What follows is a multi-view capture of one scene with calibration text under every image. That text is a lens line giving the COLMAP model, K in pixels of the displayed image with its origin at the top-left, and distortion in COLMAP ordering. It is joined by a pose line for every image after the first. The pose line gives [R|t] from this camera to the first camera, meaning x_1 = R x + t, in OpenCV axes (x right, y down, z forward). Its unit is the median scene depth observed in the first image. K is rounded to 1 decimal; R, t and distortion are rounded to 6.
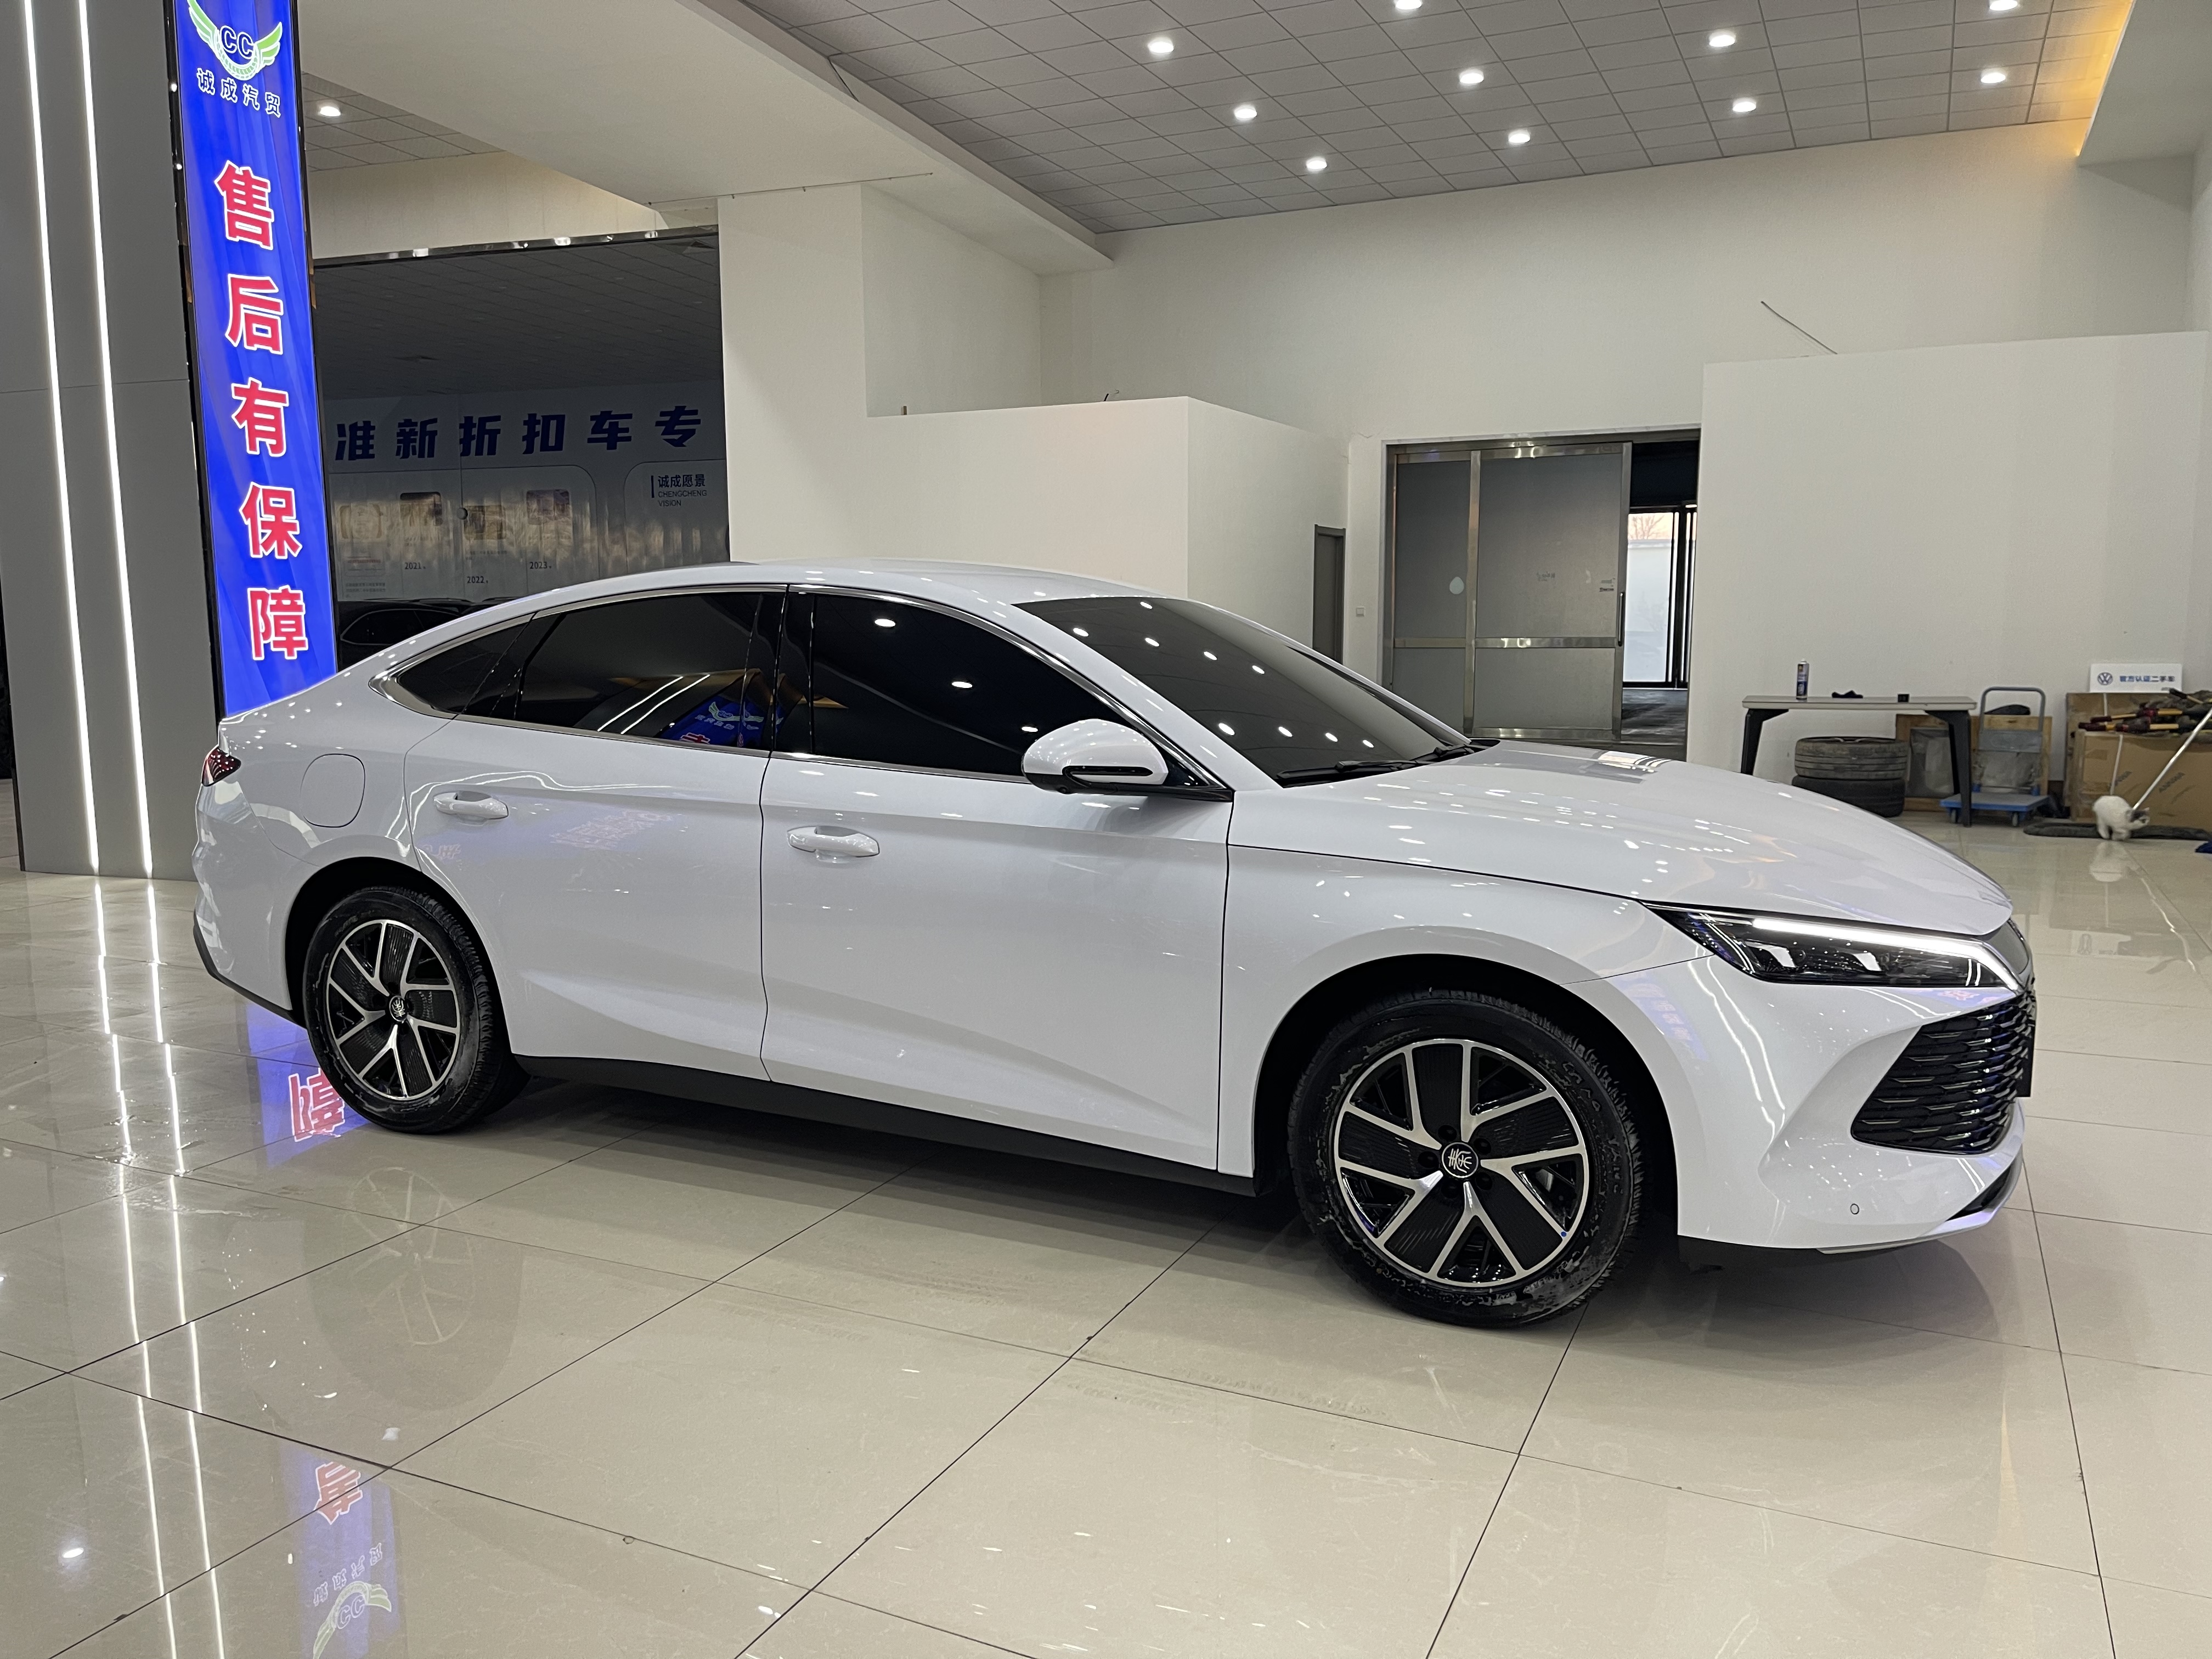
lens RADIAL K [[1625.7, 0, 1106.3], [0, 1625.7, 819.0], [0, 0, 1]] dist [0.027354, -0.062652]
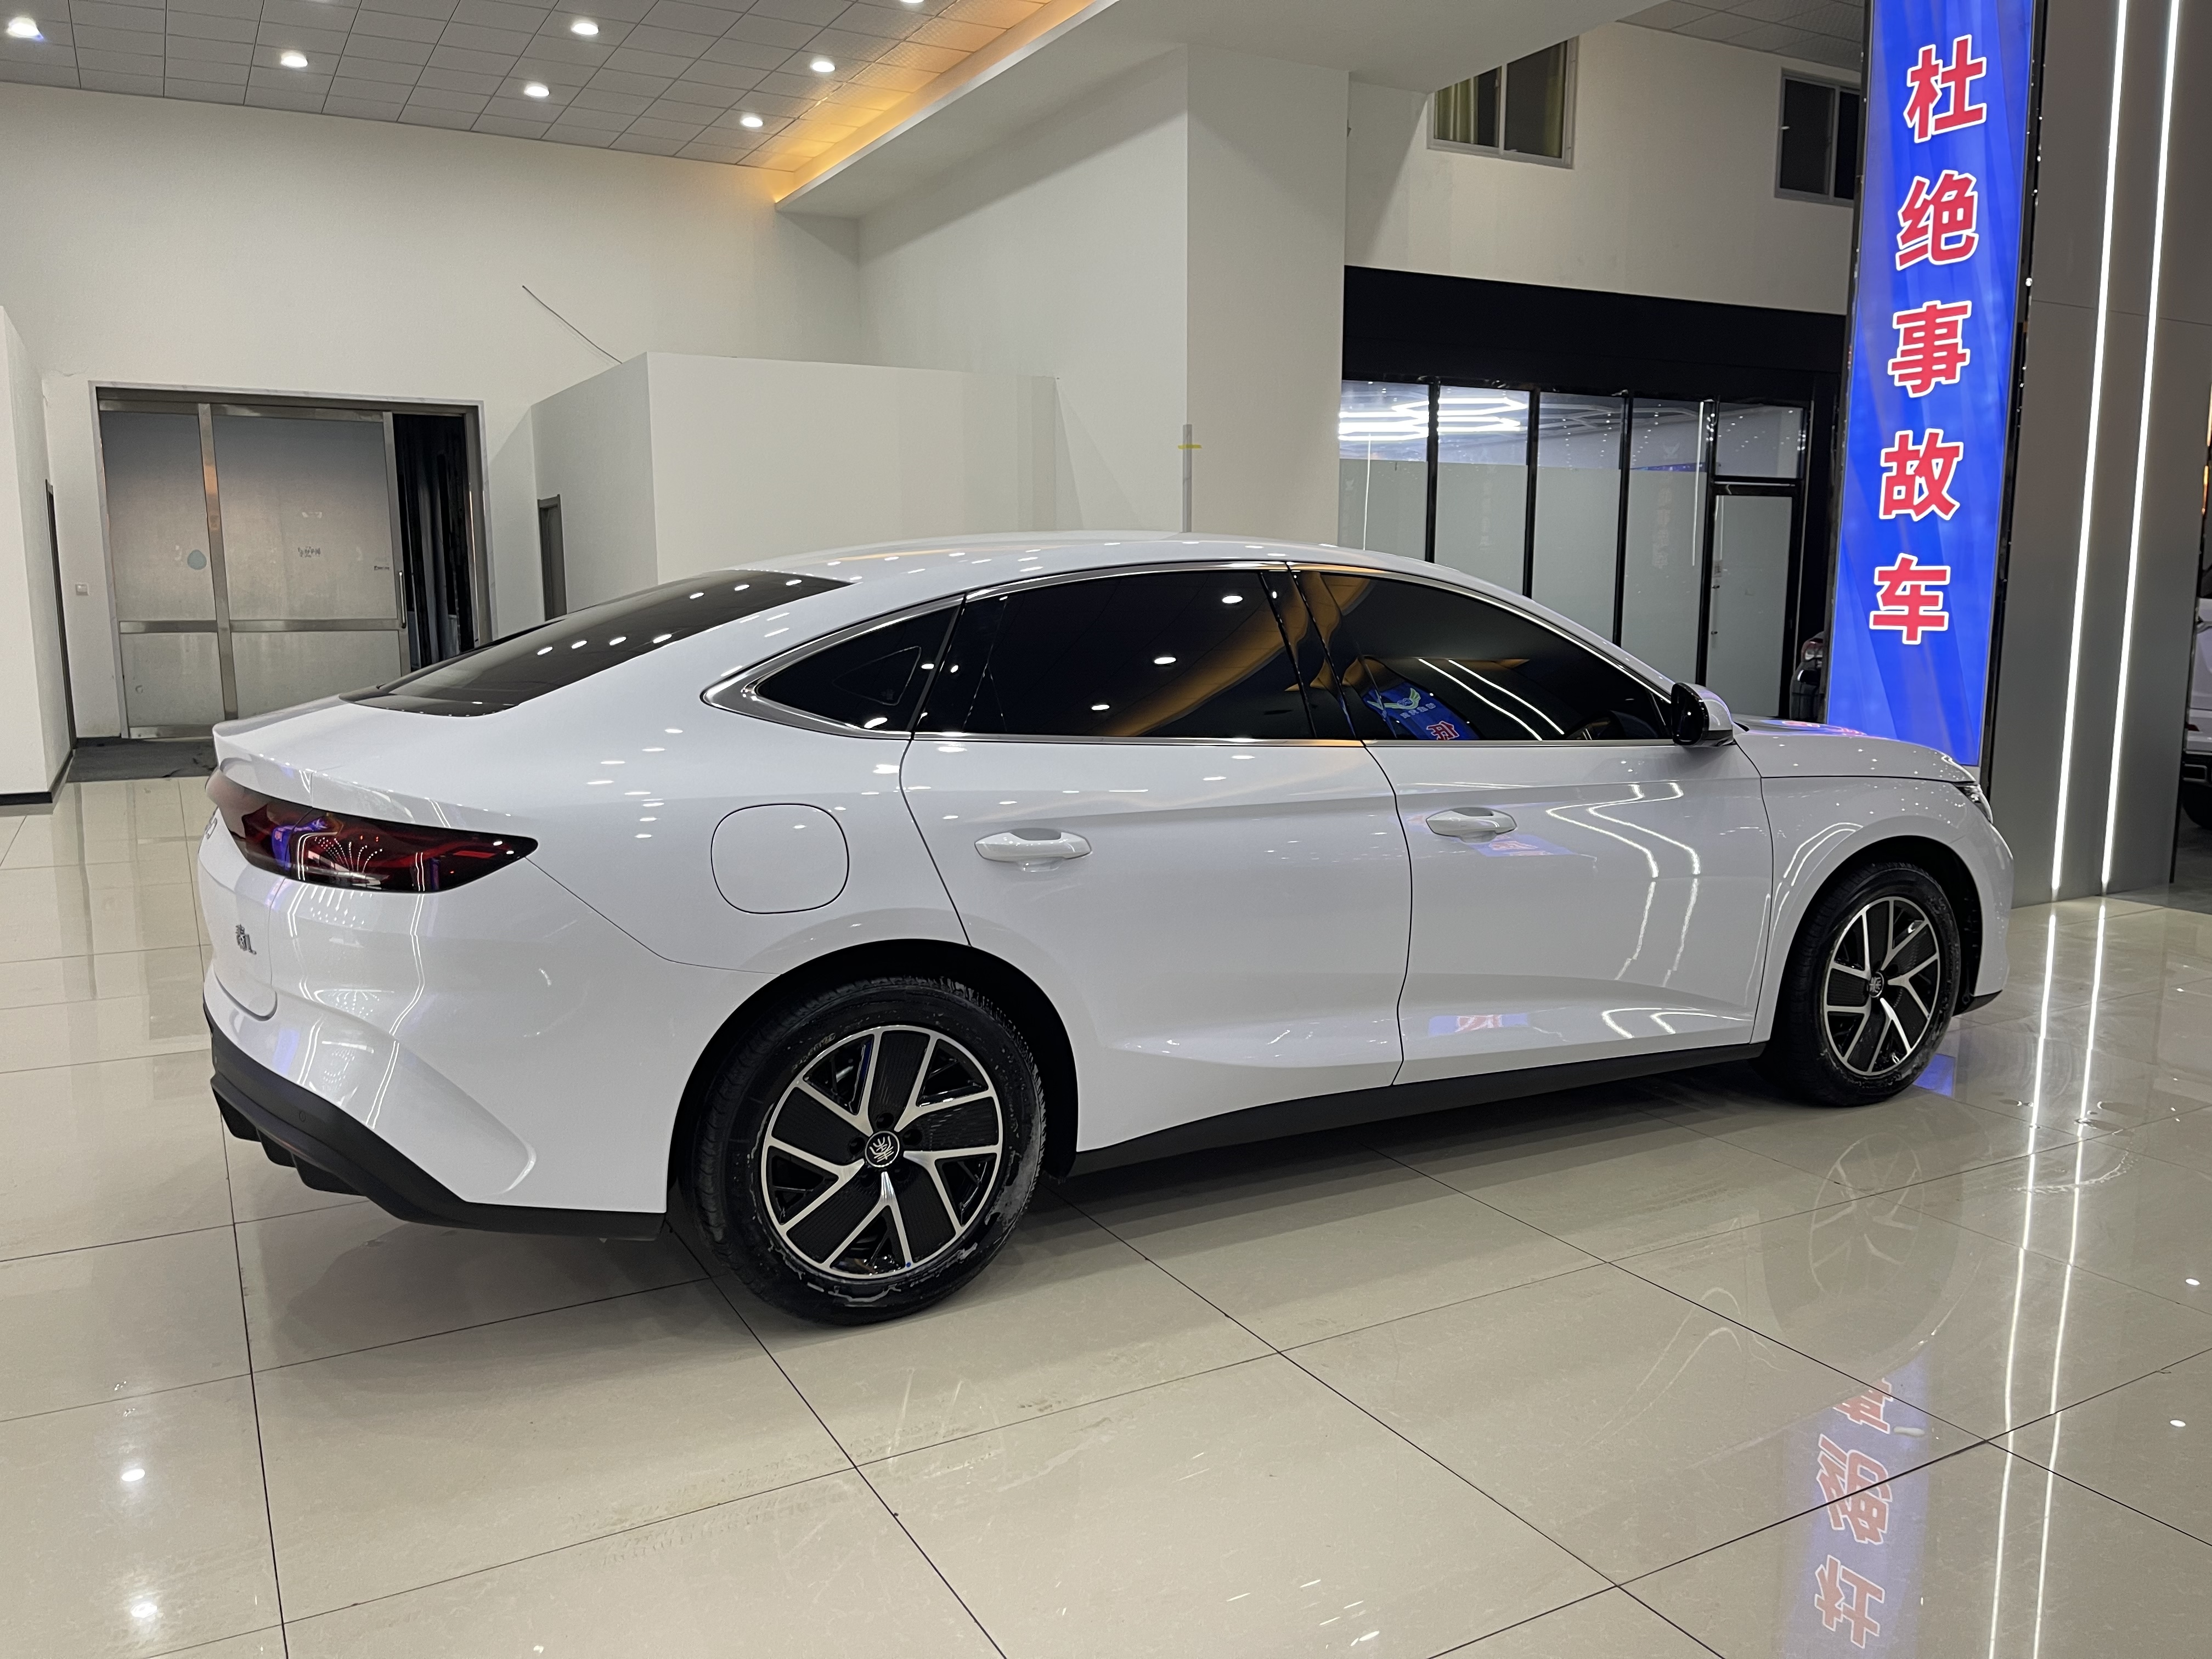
lens RADIAL K [[1625.7, 0, 1094.3], [0, 1625.7, 807.6], [0, 0, 1]] dist [0.027354, -0.062652]
pose [[0.605449, -0.104740, 0.788962, -0.975833], [0.100174, 0.993448, 0.055014, -0.065159], [-0.789555, 0.045725, 0.611974, 0.511827]]
